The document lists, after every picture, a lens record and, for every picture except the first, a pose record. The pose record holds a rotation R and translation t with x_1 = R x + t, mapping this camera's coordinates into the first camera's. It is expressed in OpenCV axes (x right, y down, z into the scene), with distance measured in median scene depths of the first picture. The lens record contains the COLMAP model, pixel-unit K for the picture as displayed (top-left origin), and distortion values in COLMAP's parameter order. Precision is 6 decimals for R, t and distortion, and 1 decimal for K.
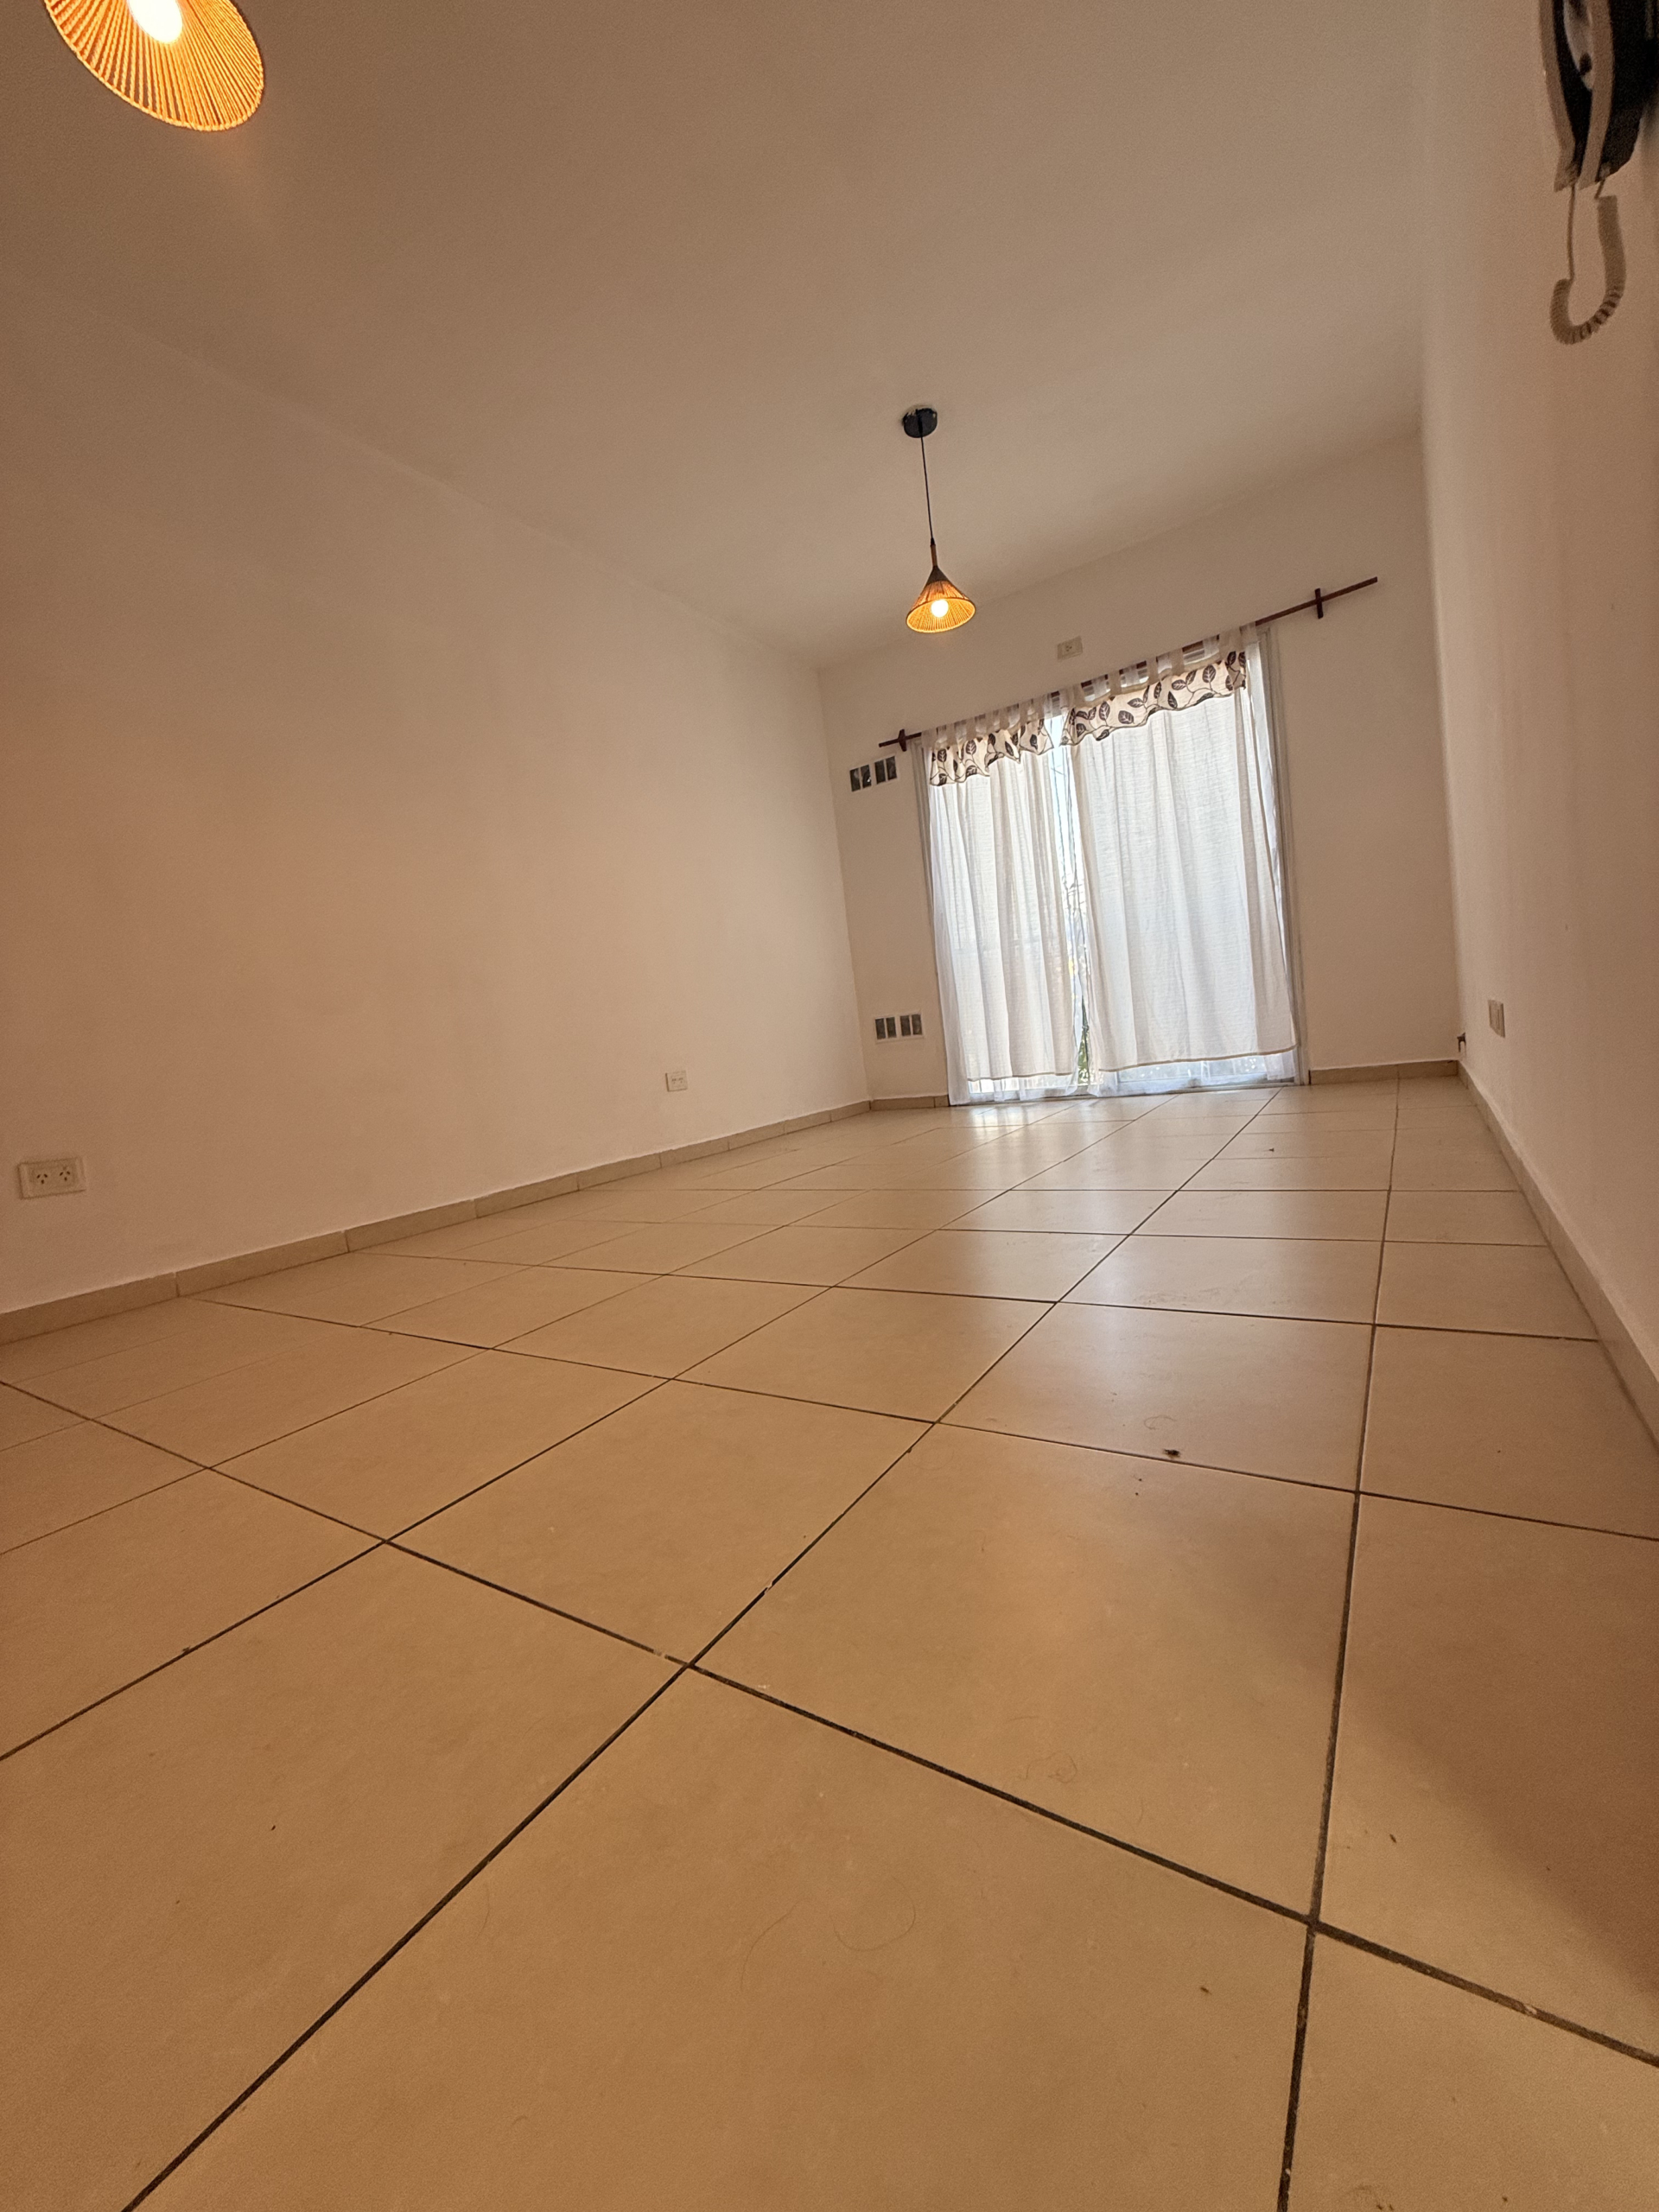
lens RADIAL K [[877.6, 0, 831.3], [0, 877.6, 1100.7], [0, 0, 1]] dist [0.000912, -0.000068]
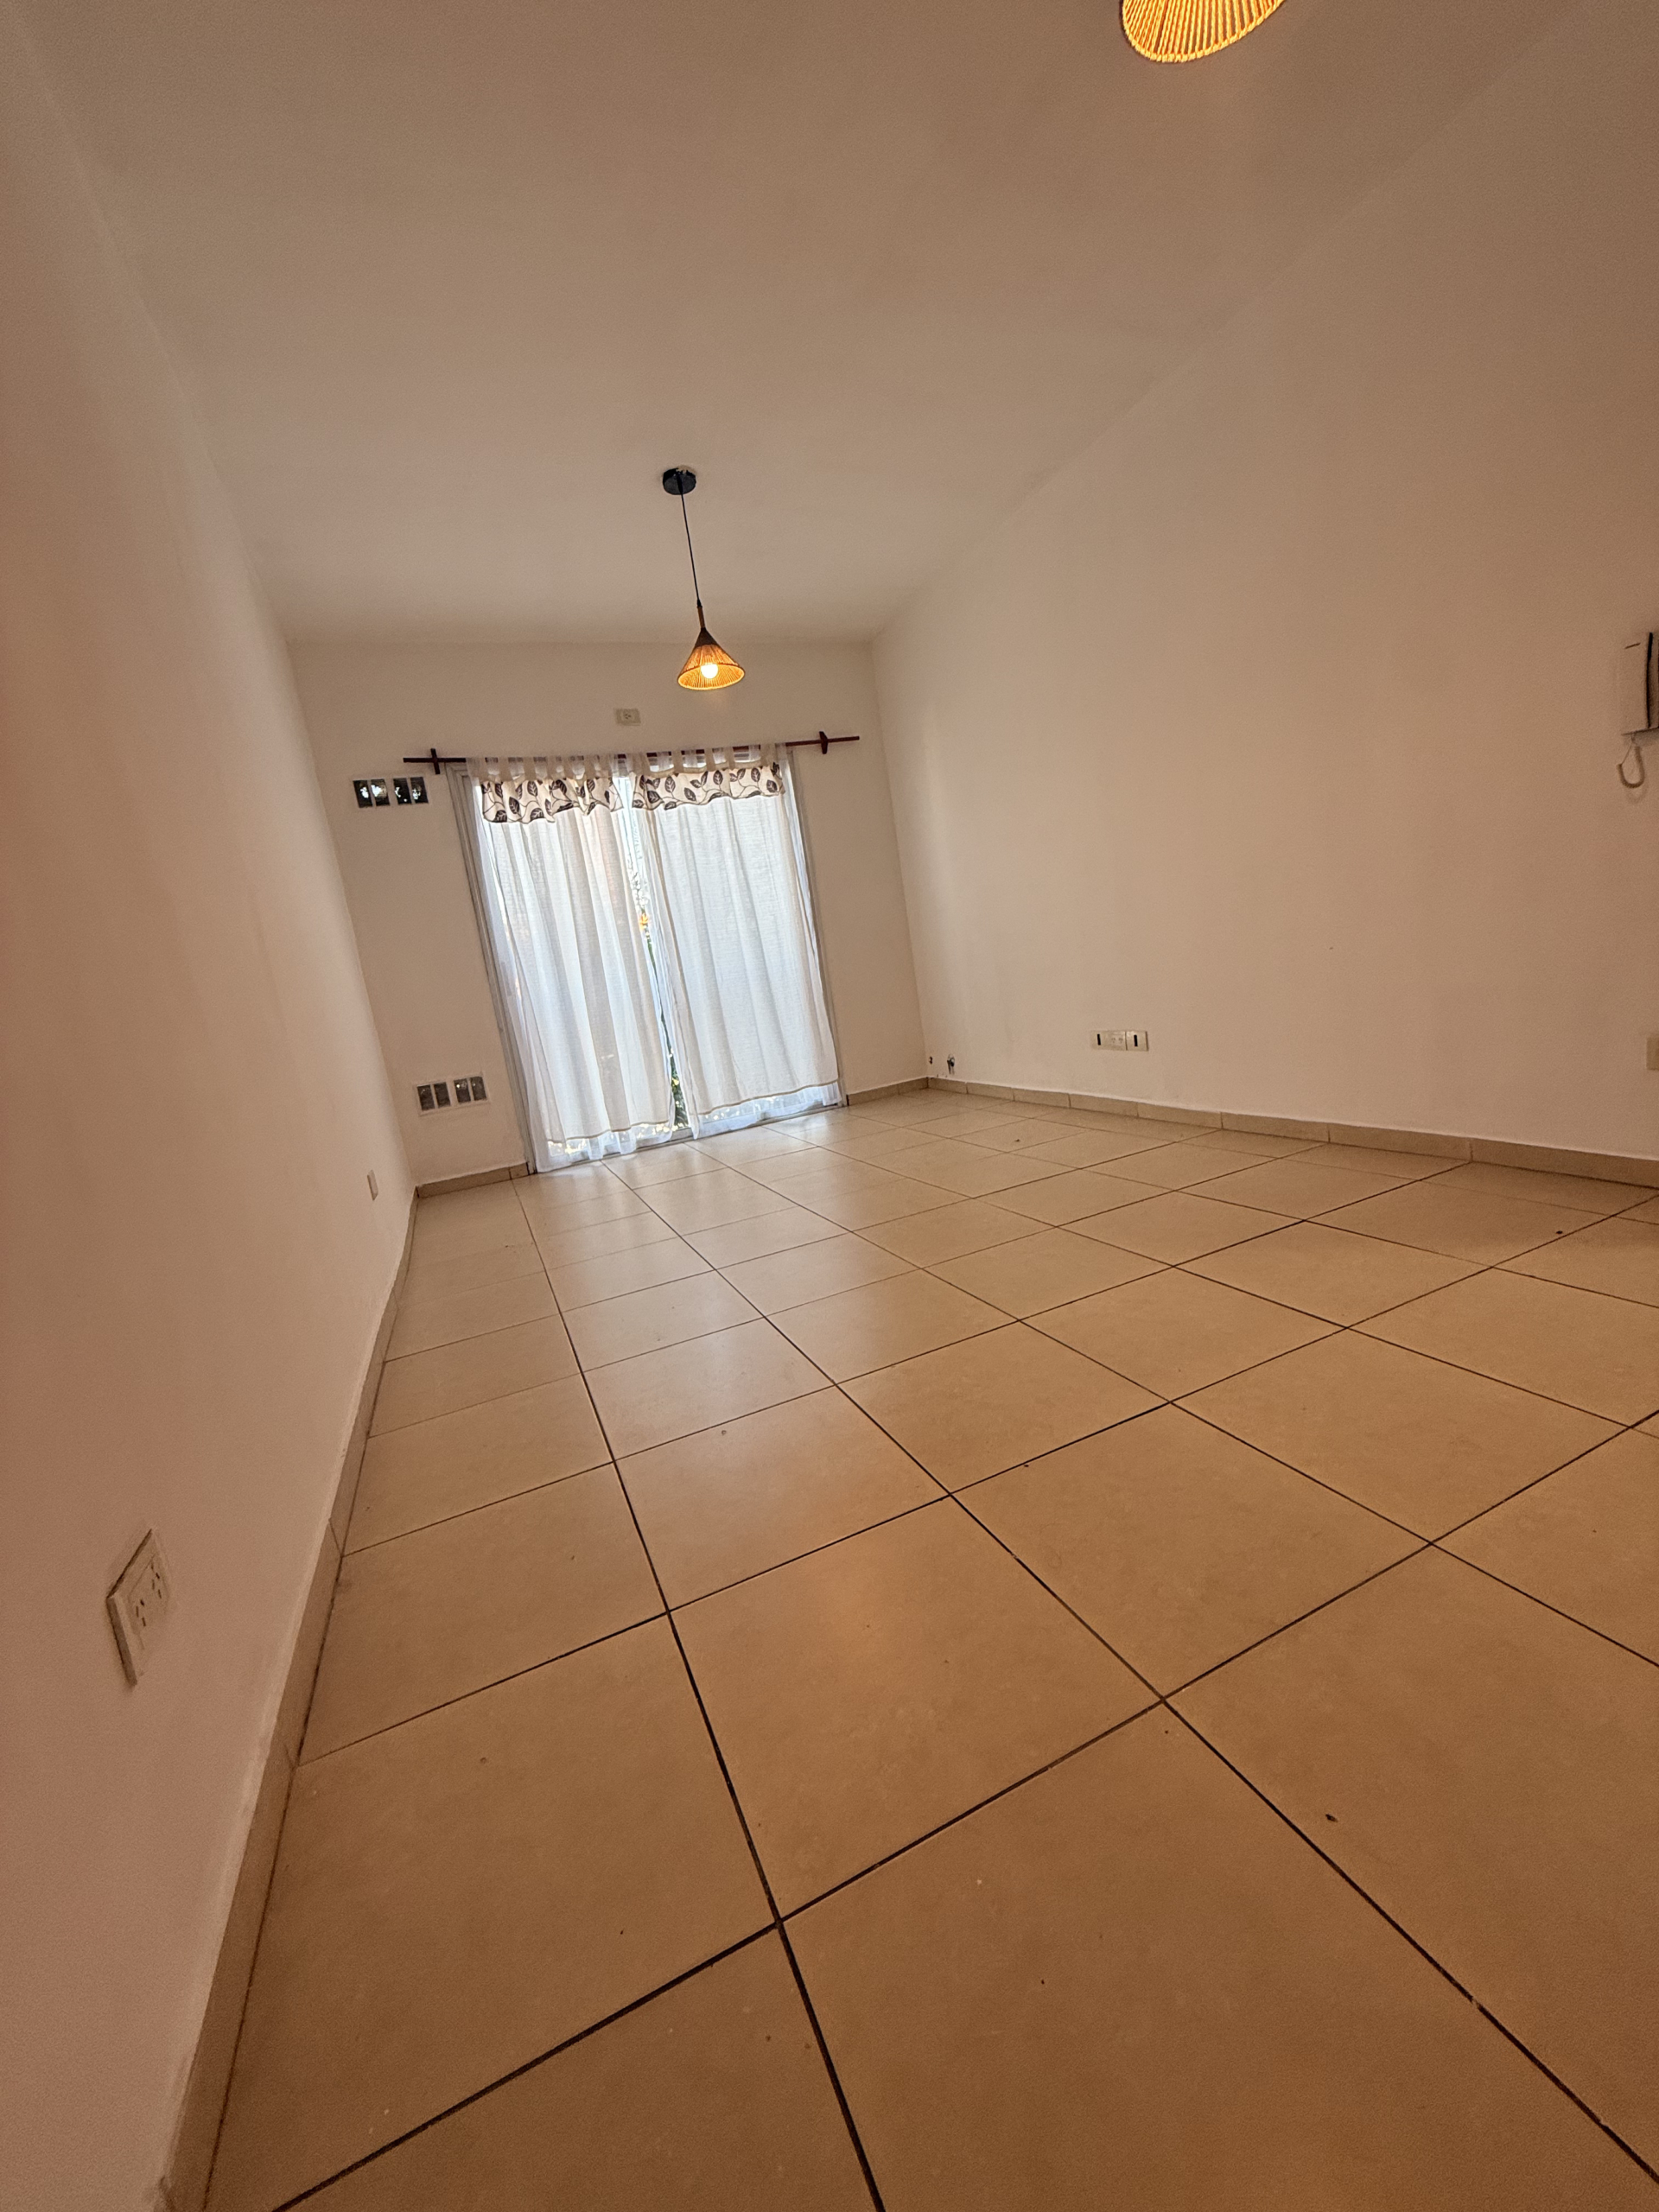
lens RADIAL K [[877.6, 0, 834.8], [0, 877.6, 1103.4], [0, 0, 1]] dist [0.000912, -0.000068]
pose [[0.554790, -0.093295, 0.826743, -0.521470], [0.143386, 0.989546, 0.015448, -0.042823], [-0.819542, 0.109973, 0.562368, 0.274306]]
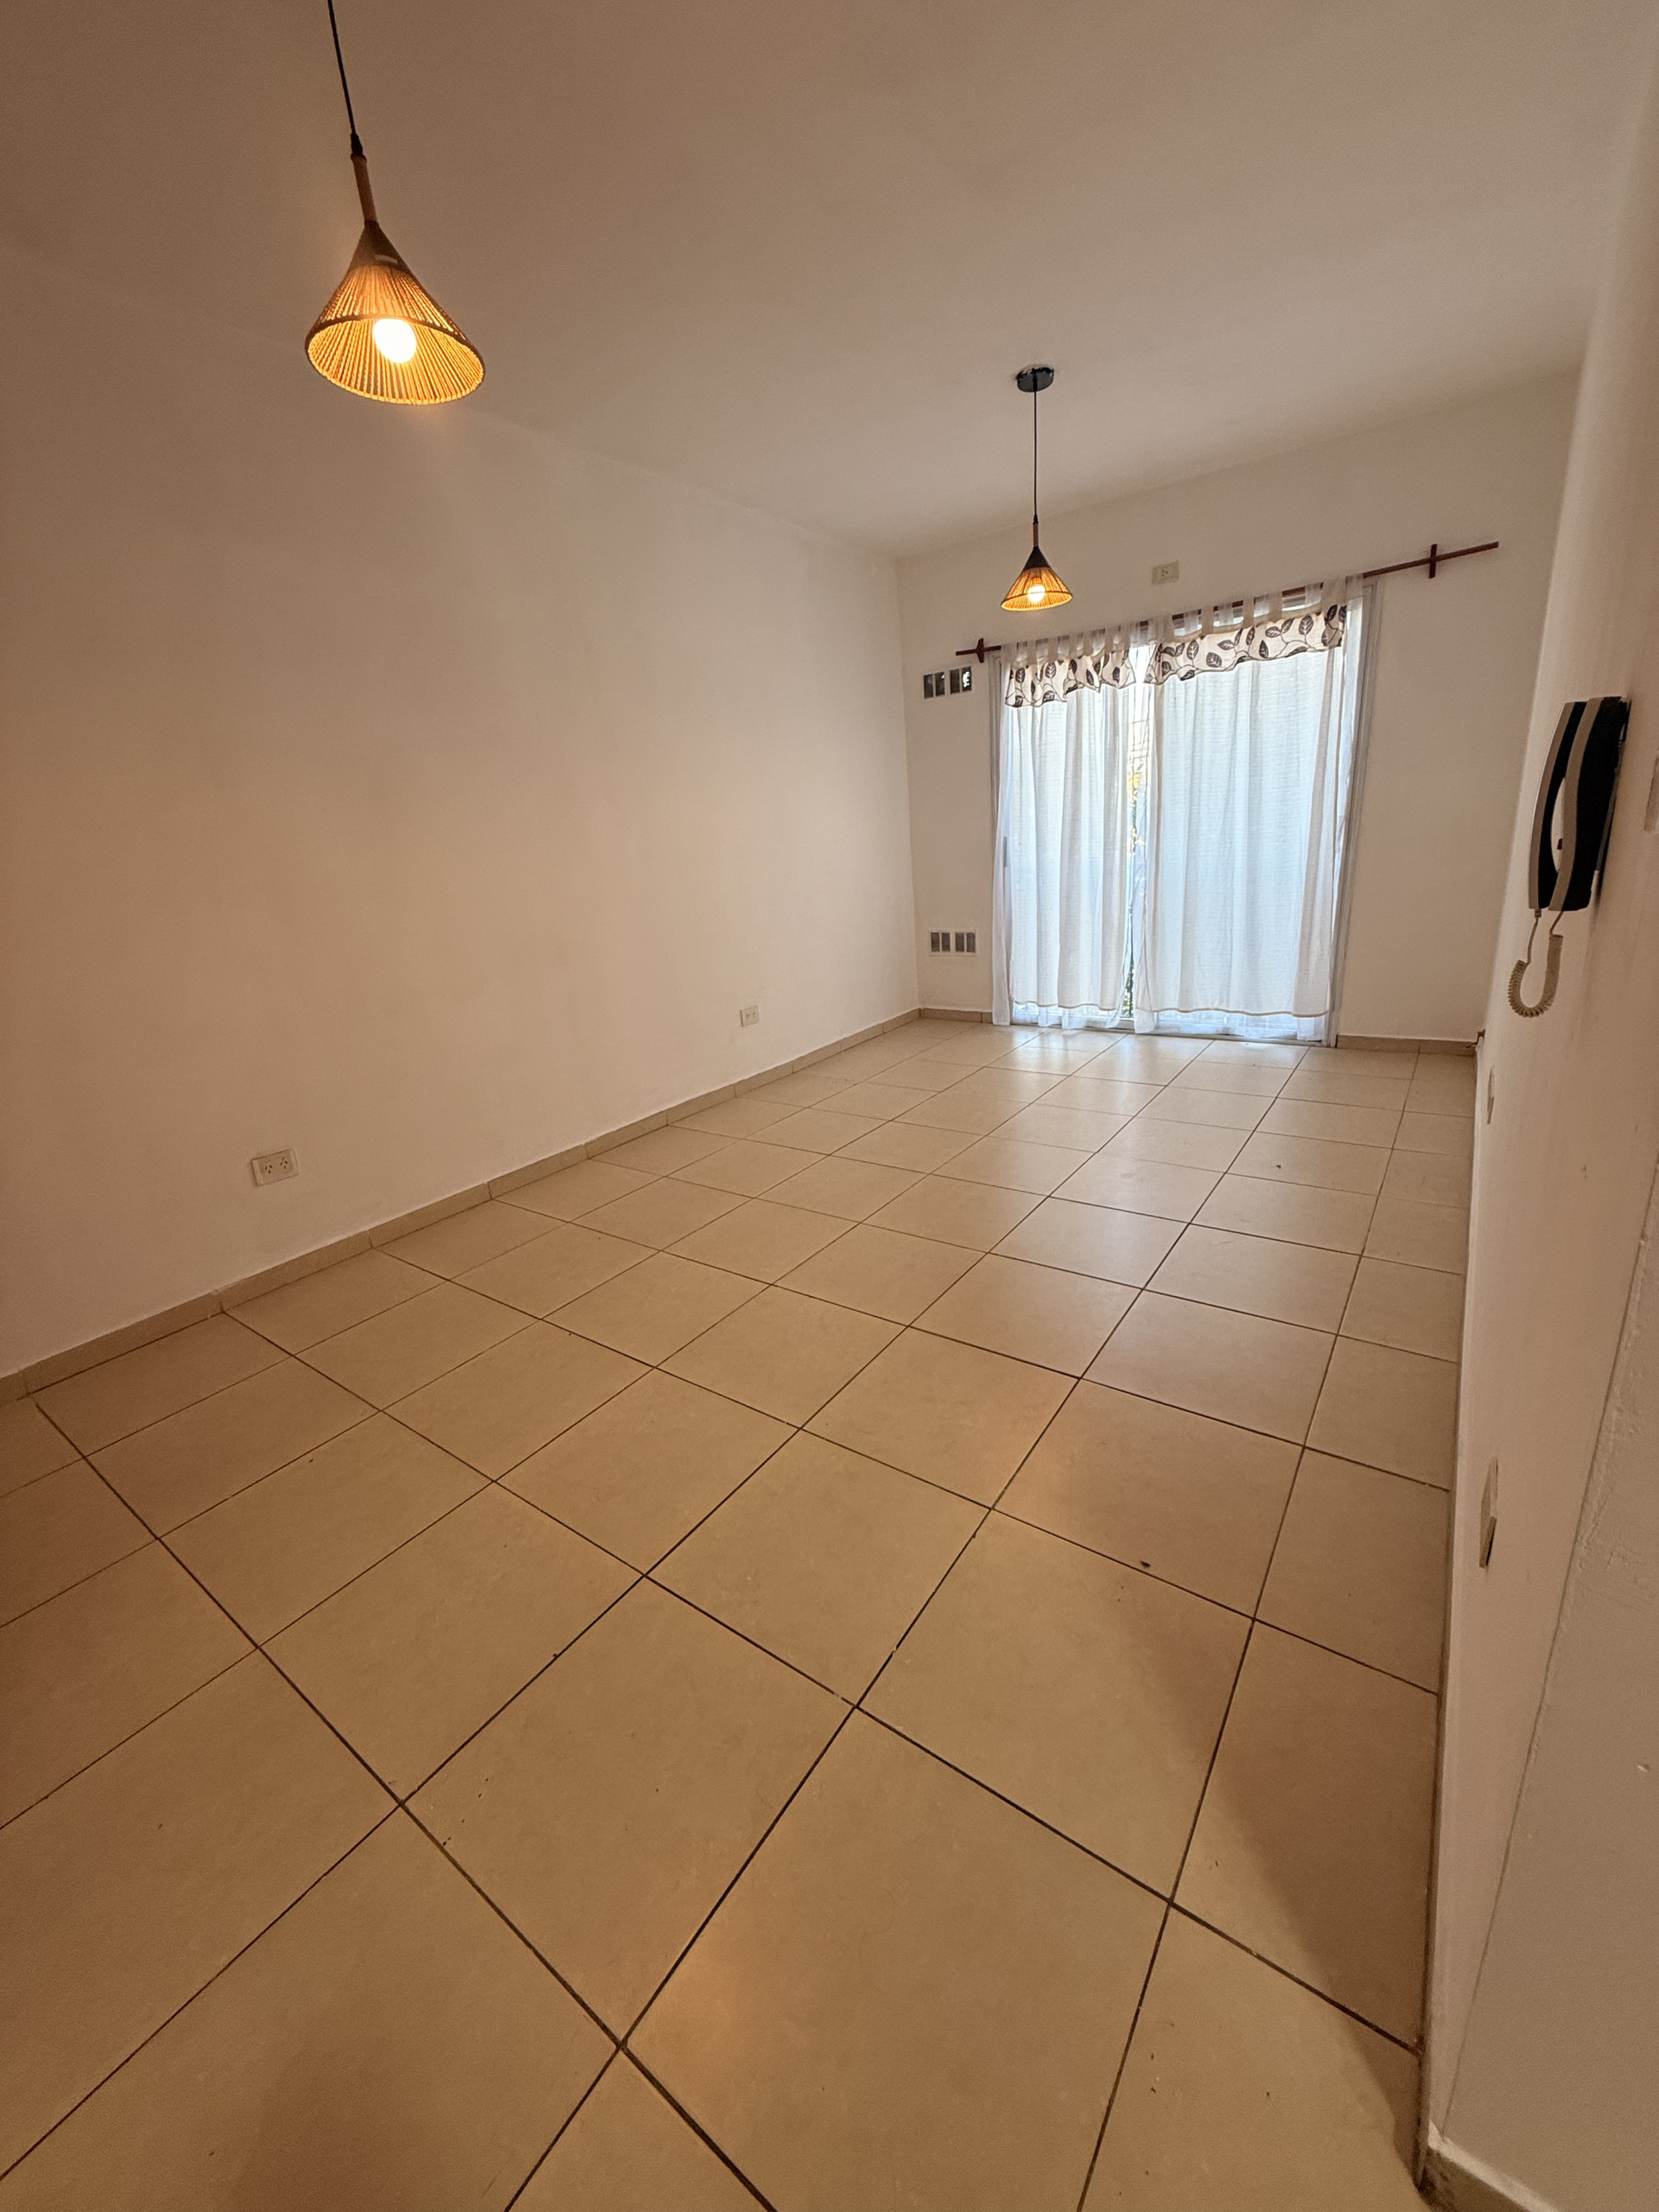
lens RADIAL K [[877.6, 0, 831.7], [0, 877.6, 1102.2], [0, 0, 1]] dist [0.000912, -0.000068]
pose [[0.998311, 0.052993, -0.023827, -0.040401], [-0.045999, 0.971363, 0.233106, -0.168860], [0.035498, -0.231616, 0.972159, -0.080649]]
